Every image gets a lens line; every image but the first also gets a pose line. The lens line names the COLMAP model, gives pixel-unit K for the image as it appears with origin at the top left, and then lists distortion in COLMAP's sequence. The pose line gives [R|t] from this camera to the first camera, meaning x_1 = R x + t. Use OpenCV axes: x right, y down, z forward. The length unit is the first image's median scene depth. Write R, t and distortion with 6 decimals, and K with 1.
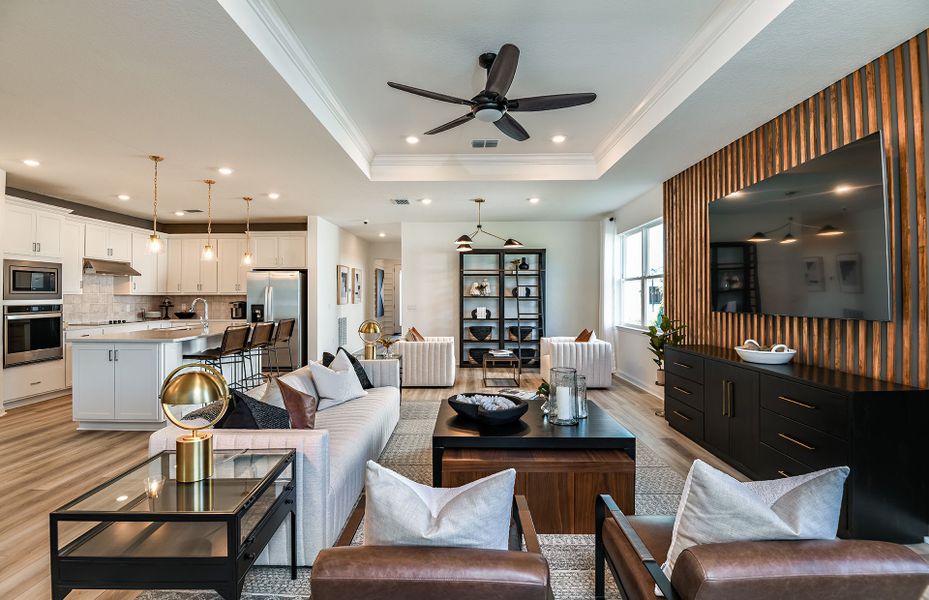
lens RADIAL K [[427.1, 0, 464.3], [0, 427.1, 295.8], [0, 0, 1]] dist [-0.031916, 0.000013]
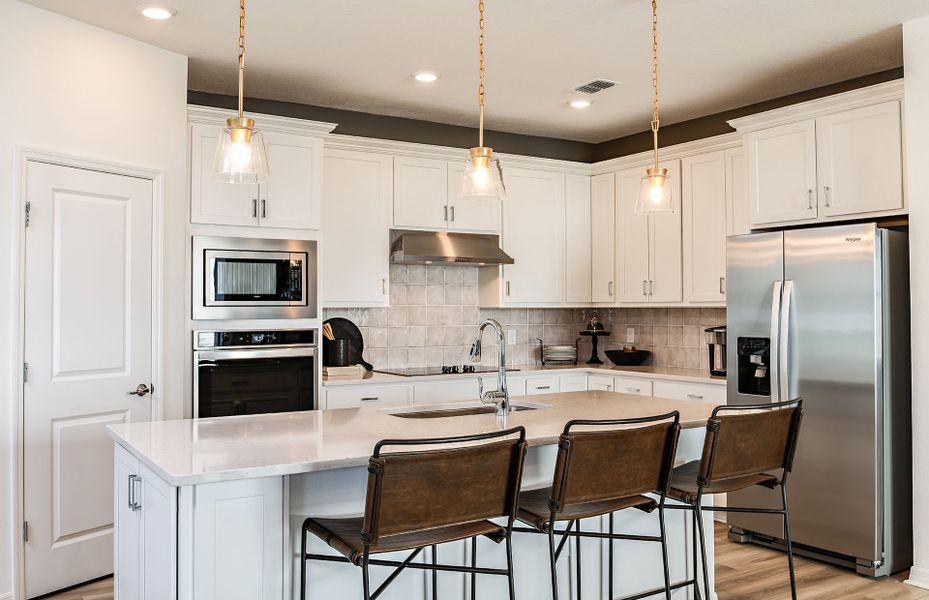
lens RADIAL K [[816.3, 0, 465.7], [0, 816.3, 292.5], [0, 0, 1]] dist [-0.038797, 0.006229]
pose [[0.529358, -0.017475, -0.848219, -0.093523], [0.002020, 0.999811, -0.019337, -0.002138], [0.848396, 0.008523, 0.529293, 0.566037]]
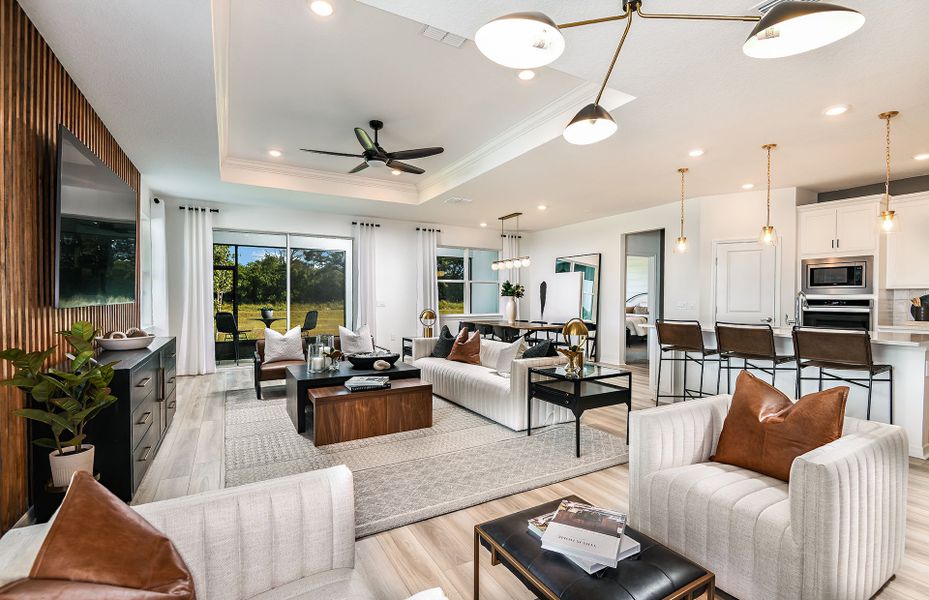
lens RADIAL K [[427.1, 0, 466.6], [0, 427.1, 299.5], [0, 0, 1]] dist [-0.031916, 0.000013]
pose [[-0.875302, 0.004891, -0.483552, 0.234032], [0.000833, 0.999963, 0.008606, 0.010782], [0.483576, 0.007130, -0.875273, 1.180674]]
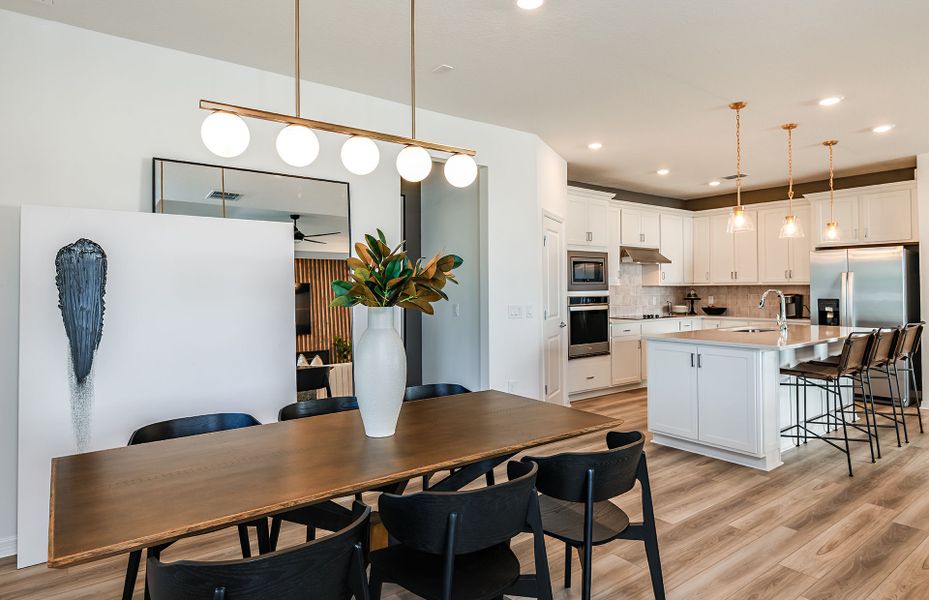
lens RADIAL K [[531.0, 0, 455.9], [0, 531.0, 287.5], [0, 0, 1]] dist [0.000597, -0.002074]
pose [[0.589635, -0.002841, -0.807665, -0.174048], [0.004391, 0.999990, -0.000312, -0.000038], [0.807658, -0.003362, 0.589641, 0.010245]]
